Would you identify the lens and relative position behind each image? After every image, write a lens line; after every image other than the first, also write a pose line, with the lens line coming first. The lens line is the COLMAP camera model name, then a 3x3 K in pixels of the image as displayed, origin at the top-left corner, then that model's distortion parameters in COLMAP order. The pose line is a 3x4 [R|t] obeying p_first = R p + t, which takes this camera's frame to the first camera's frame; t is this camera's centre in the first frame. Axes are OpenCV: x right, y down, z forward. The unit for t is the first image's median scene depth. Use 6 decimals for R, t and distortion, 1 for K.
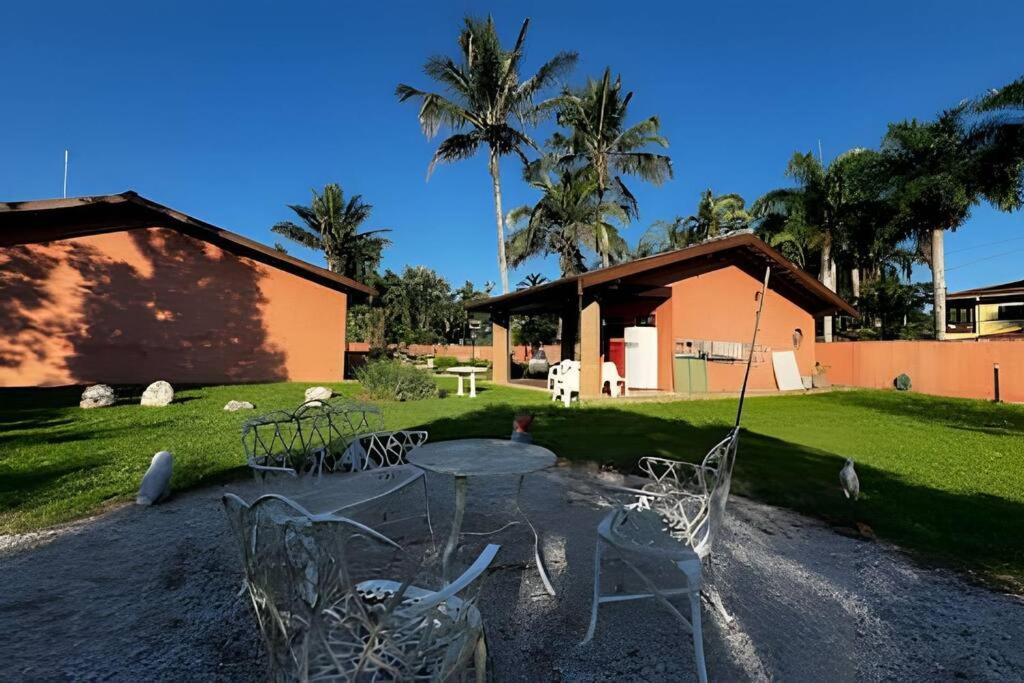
lens RADIAL K [[410.5, 0, 513.7], [0, 410.5, 337.8], [0, 0, 1]] dist [-0.001067, 0.000286]
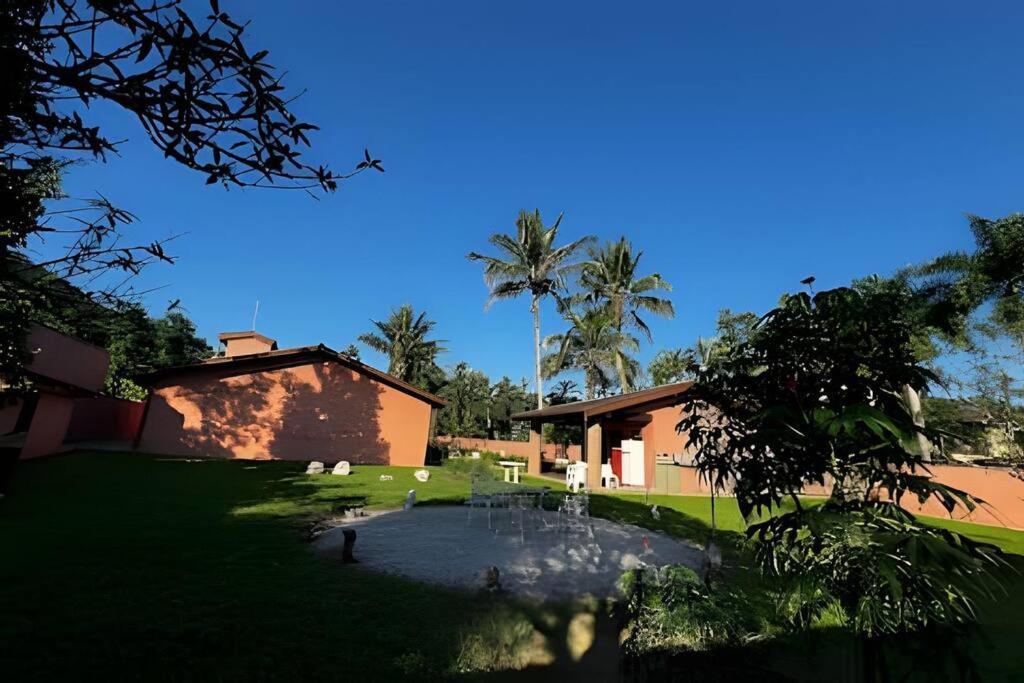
lens RADIAL K [[410.5, 0, 513.7], [0, 410.5, 337.8], [0, 0, 1]] dist [-0.001067, 0.000286]
pose [[0.995483, 0.033713, -0.088750, 0.004542], [-0.052433, 0.974556, -0.217924, -0.024105], [0.079144, 0.221593, 0.971922, -0.299757]]
